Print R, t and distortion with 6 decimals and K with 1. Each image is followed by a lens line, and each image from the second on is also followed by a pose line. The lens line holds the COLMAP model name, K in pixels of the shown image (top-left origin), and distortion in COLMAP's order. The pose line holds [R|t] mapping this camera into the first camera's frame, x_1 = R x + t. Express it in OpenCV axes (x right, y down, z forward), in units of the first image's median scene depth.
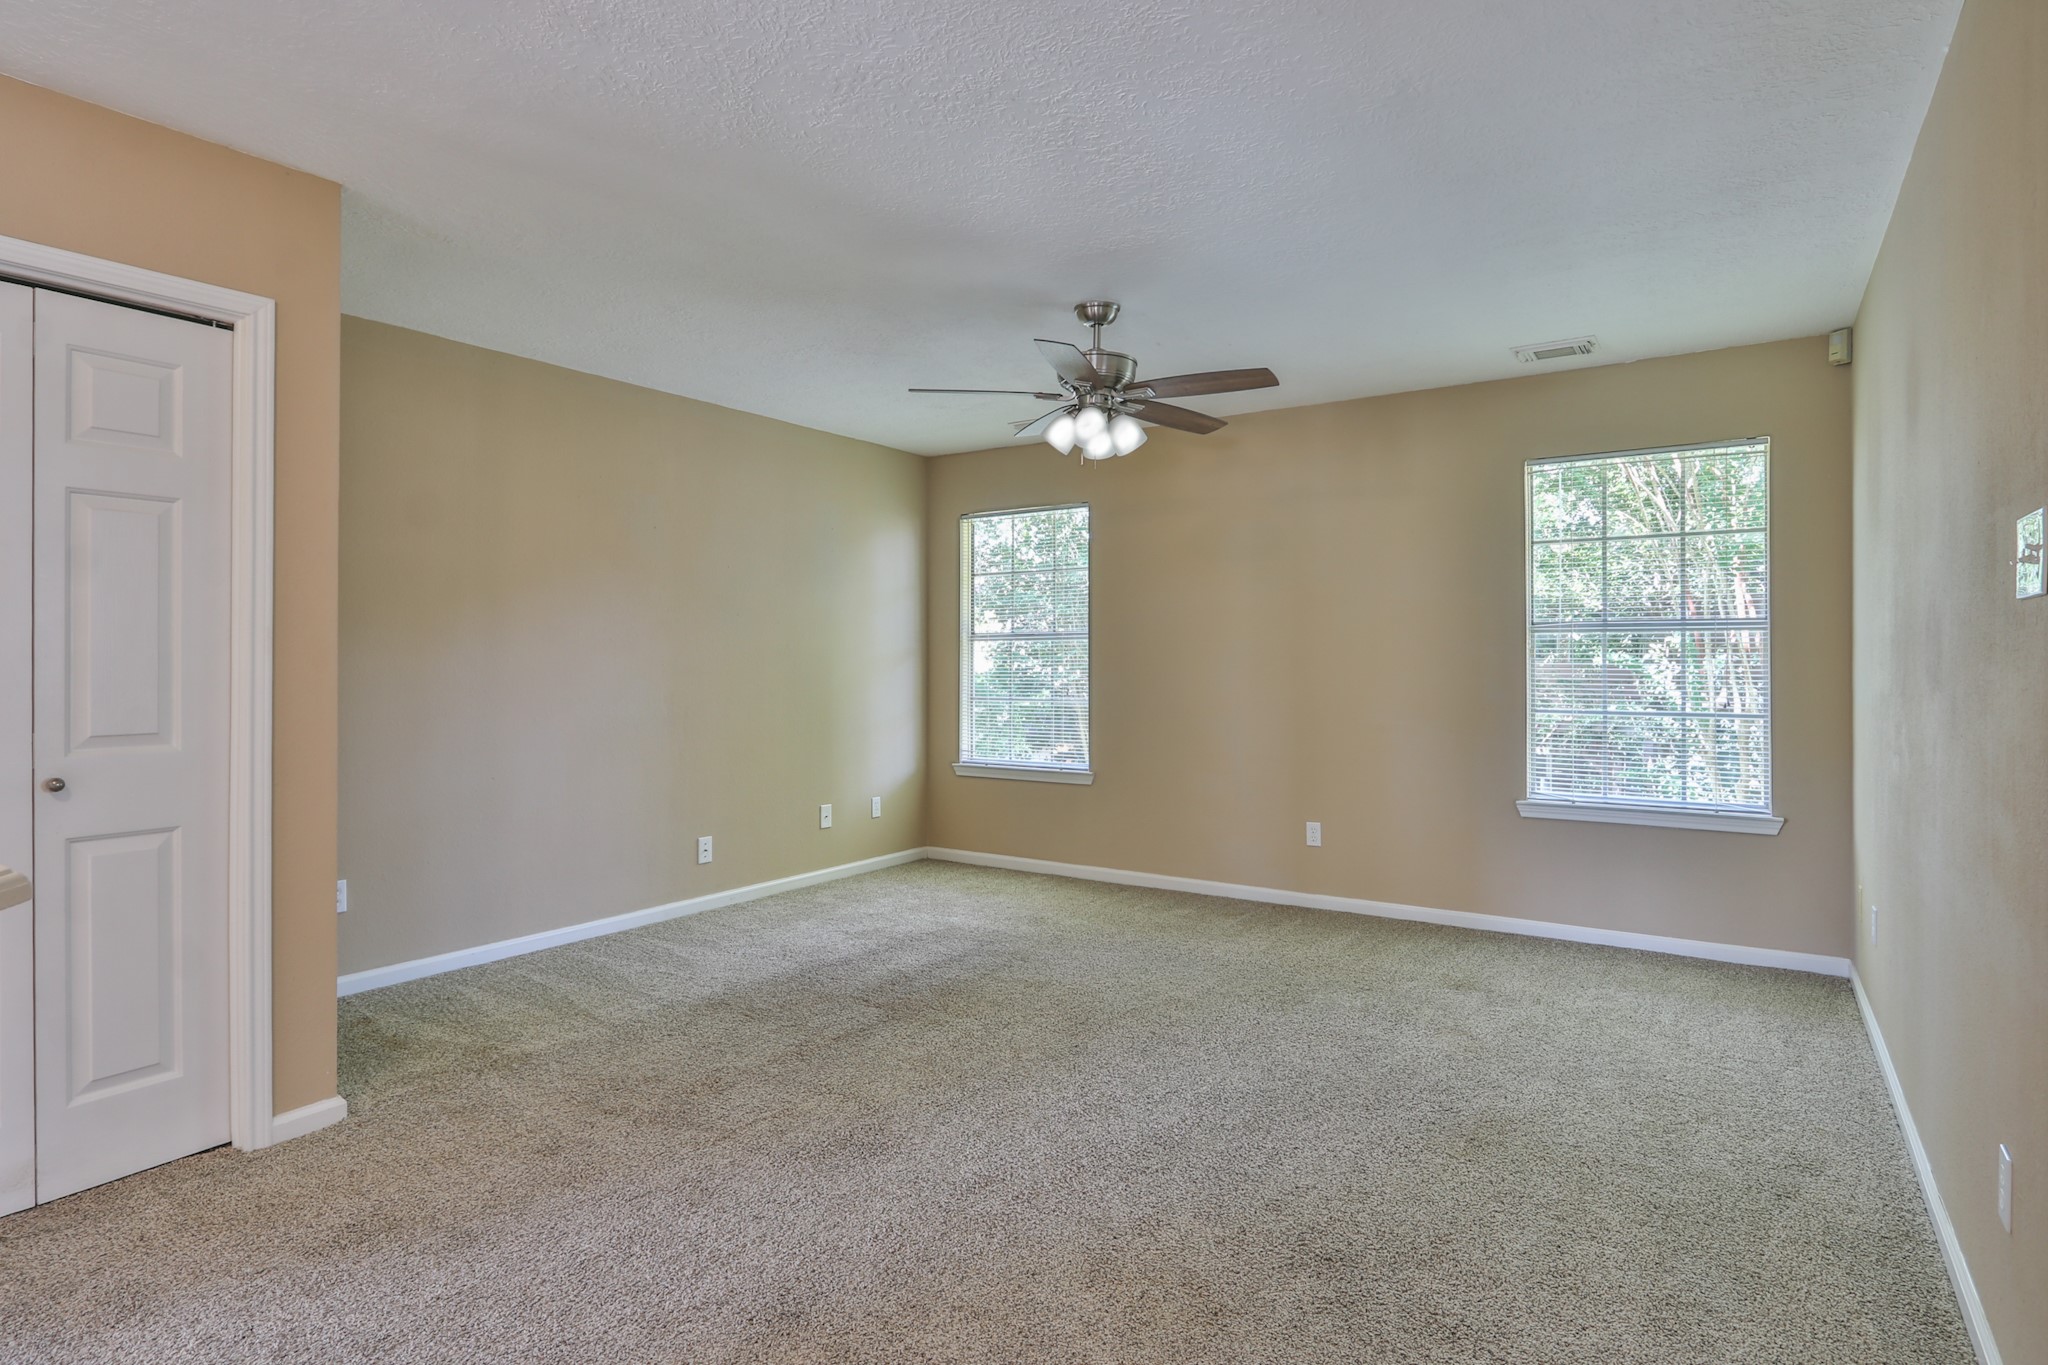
lens RADIAL K [[1068.9, 0, 1038.5], [0, 1068.9, 666.9], [0, 0, 1]] dist [-0.018085, 0.002641]
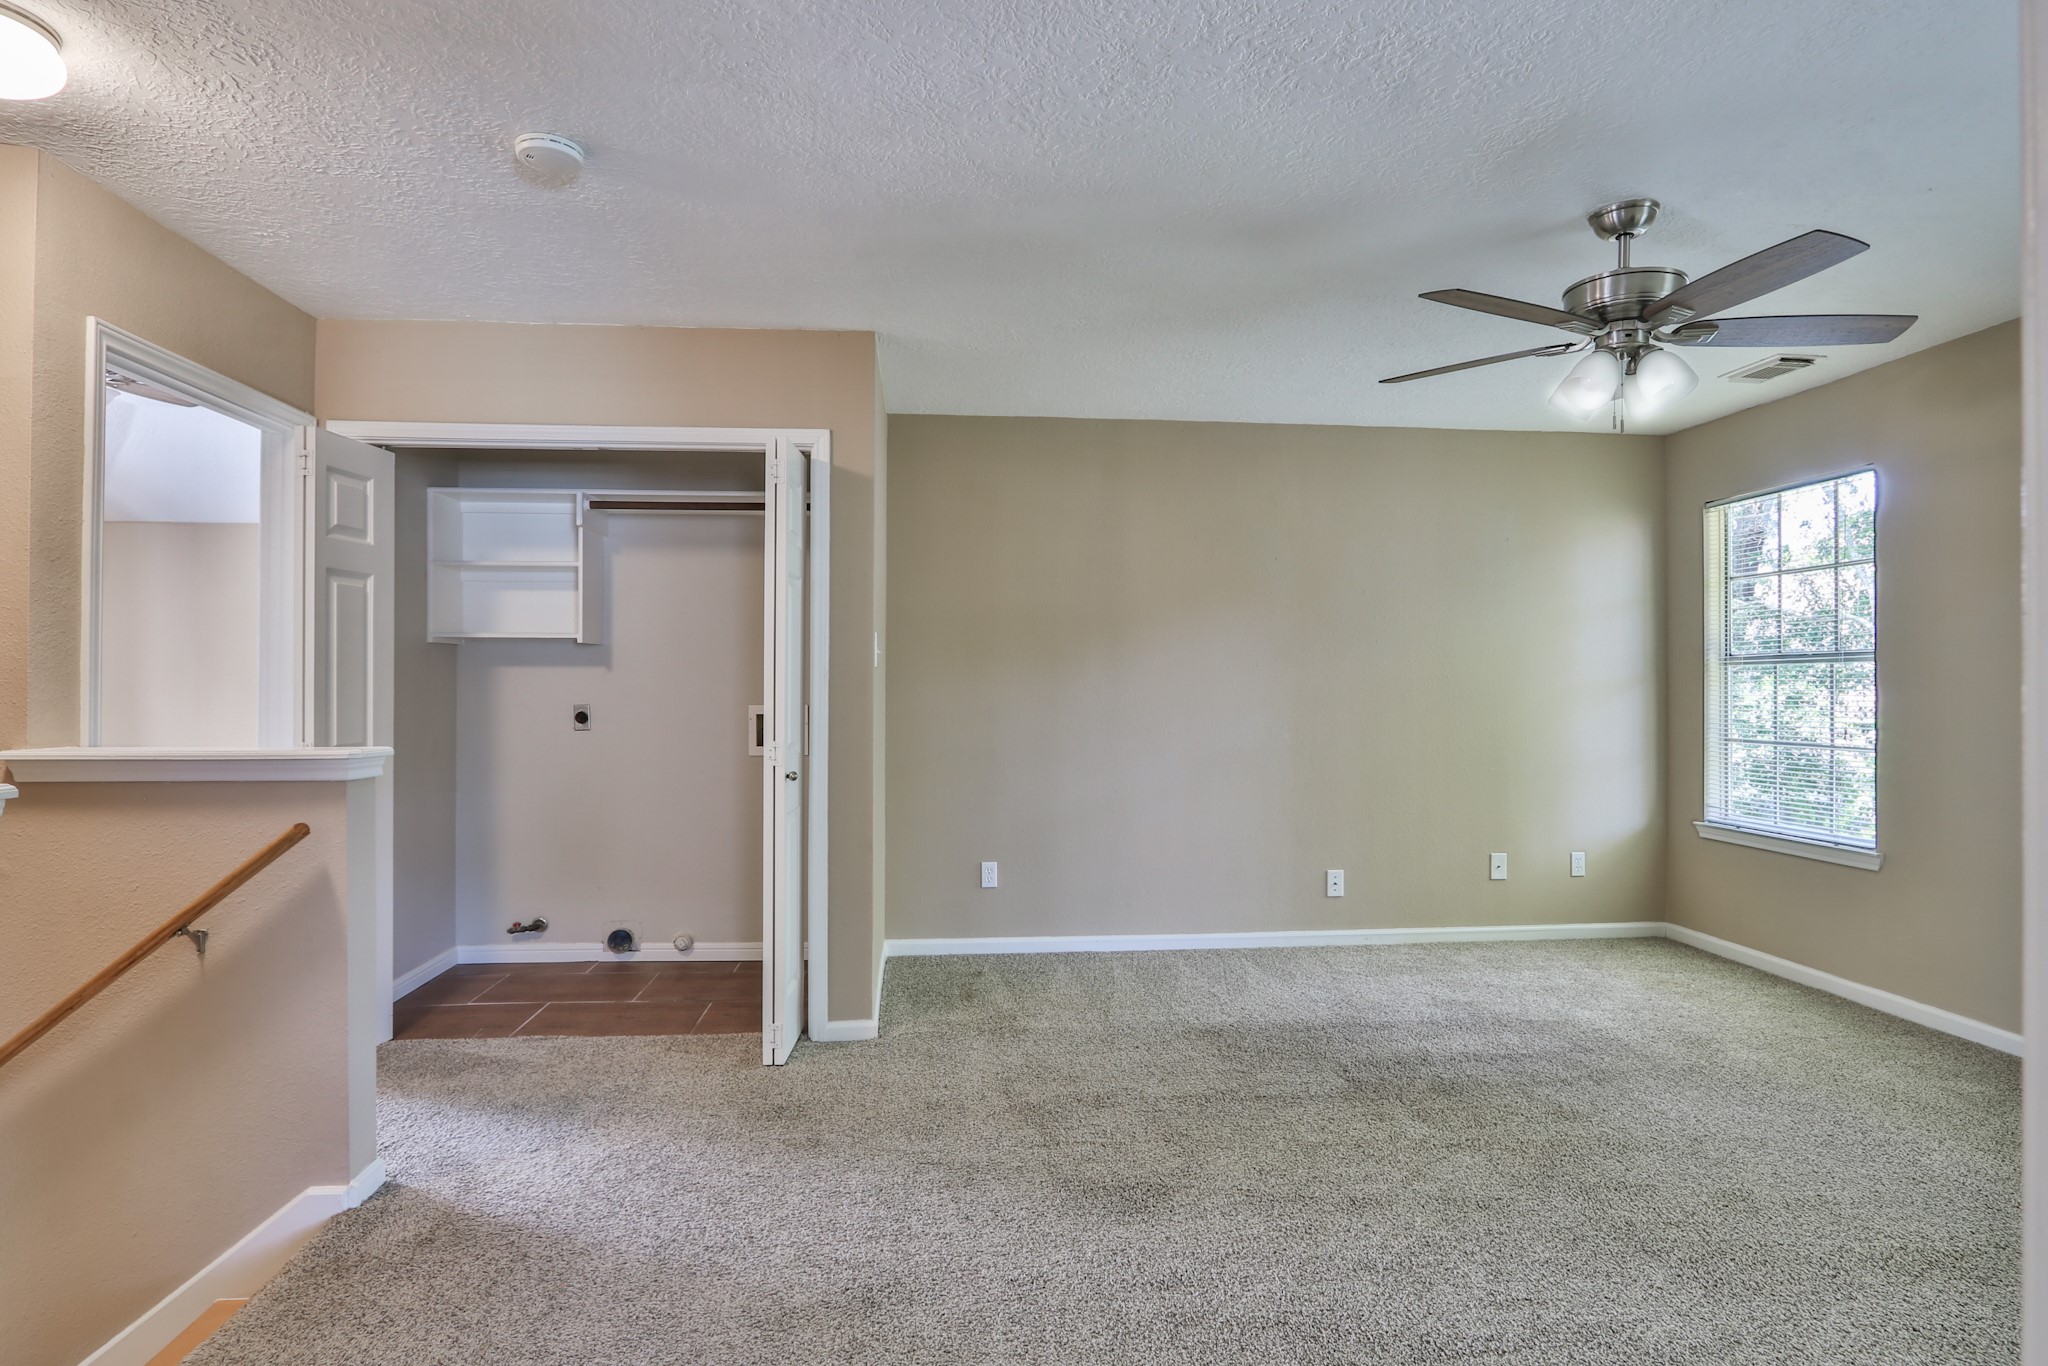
lens RADIAL K [[1068.9, 0, 1030.9], [0, 1068.9, 685.9], [0, 0, 1]] dist [-0.018085, 0.002641]
pose [[0.631072, 0.002695, -0.775720, 0.333889], [-0.005754, 0.999983, -0.001207, -0.007614], [0.775703, 0.005225, 0.631076, 0.208018]]
